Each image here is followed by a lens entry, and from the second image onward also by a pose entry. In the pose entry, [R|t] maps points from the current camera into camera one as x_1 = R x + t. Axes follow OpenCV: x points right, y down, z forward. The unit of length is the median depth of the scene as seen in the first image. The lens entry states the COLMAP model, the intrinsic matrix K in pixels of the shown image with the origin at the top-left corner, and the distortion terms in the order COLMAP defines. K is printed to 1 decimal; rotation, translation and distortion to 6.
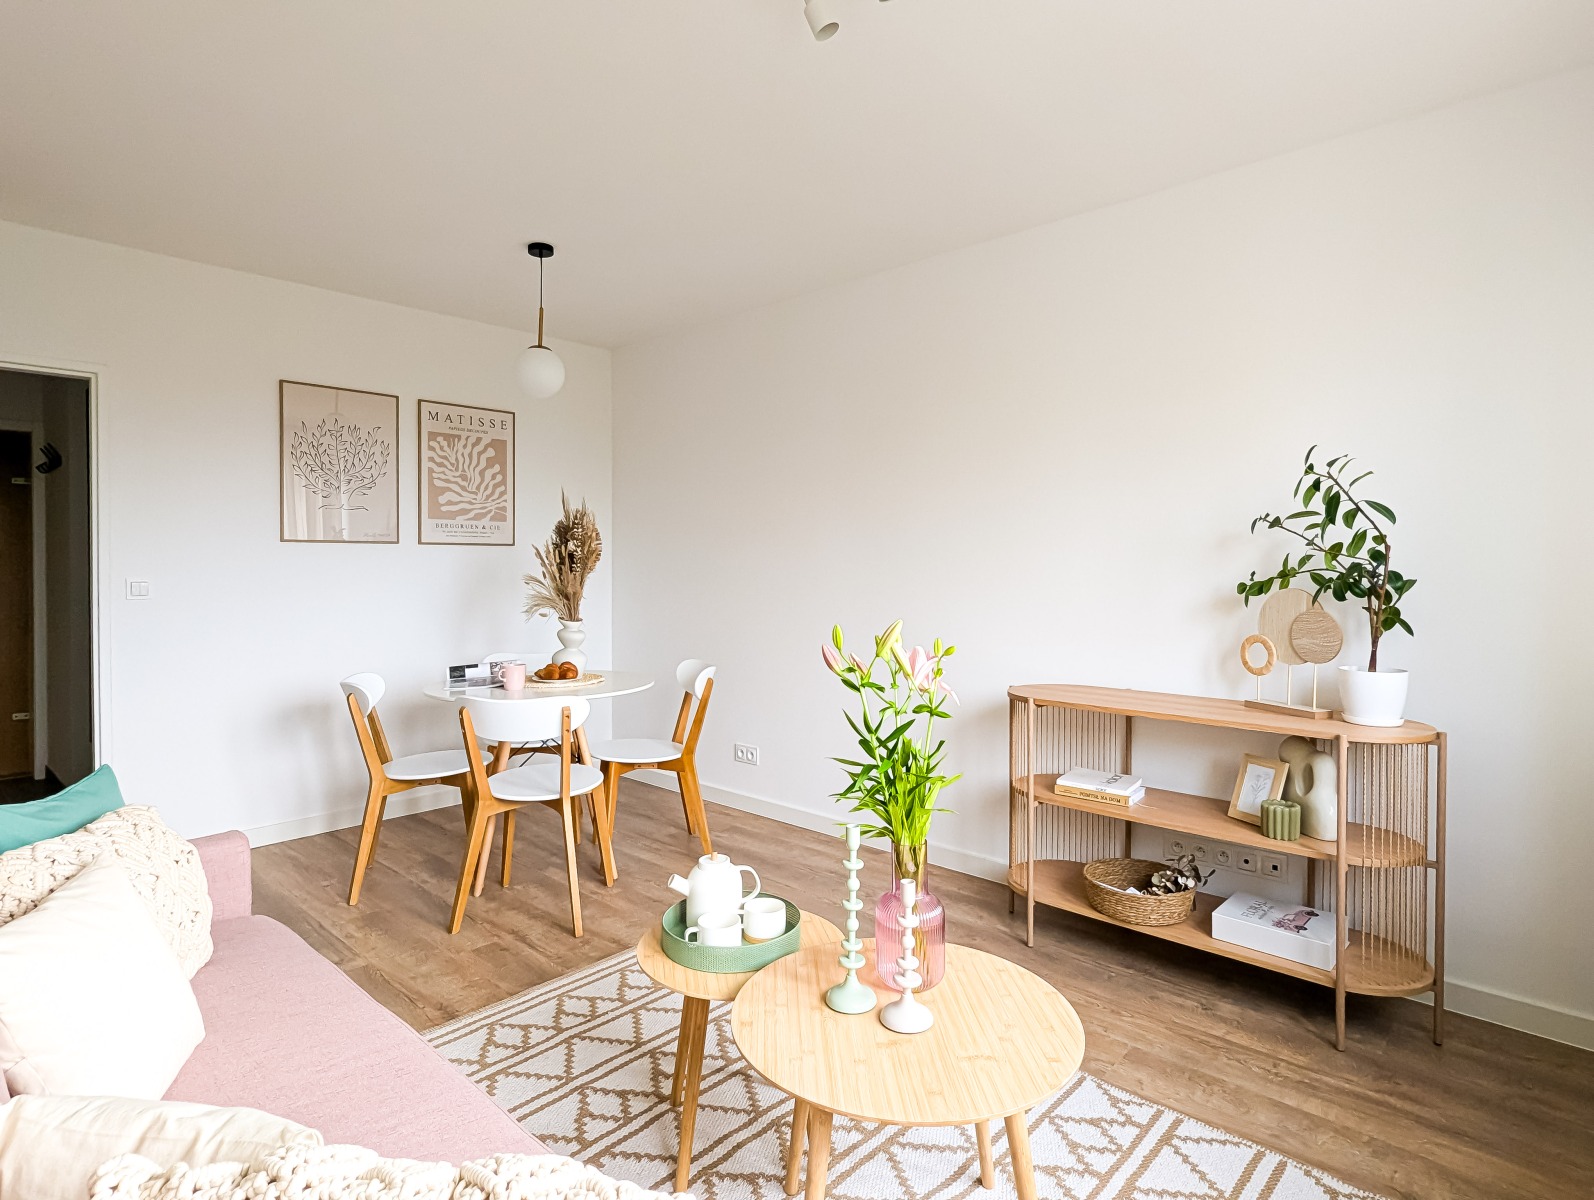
lens RADIAL K [[825.3, 0, 796.1], [0, 825.3, 590.8], [0, 0, 1]] dist [0.004713, 0.000295]
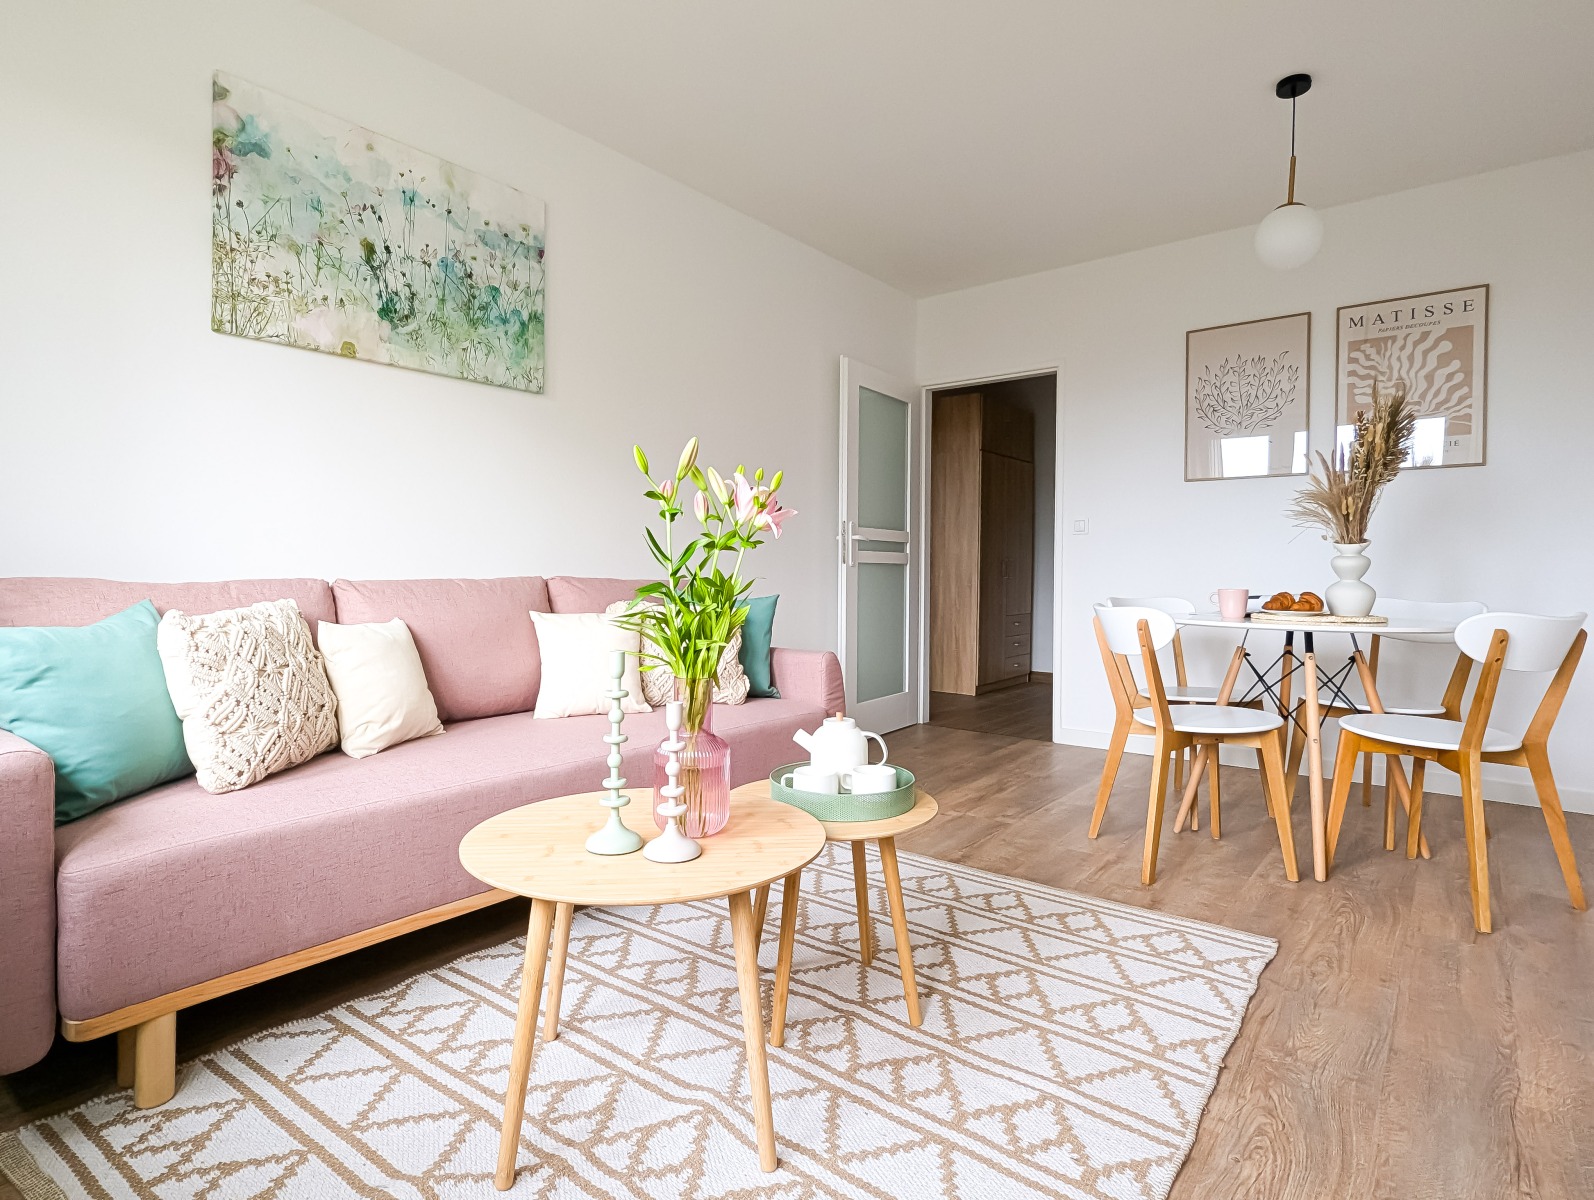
lens RADIAL K [[844.3, 0, 793.7], [0, 844.3, 587.5], [0, 0, 1]] dist [-0.020740, -0.000494]
pose [[0.084479, 0.019038, -0.996243, 0.376114], [-0.033410, 0.999309, 0.016264, 0.068060], [0.995865, 0.031910, 0.085057, 0.356481]]
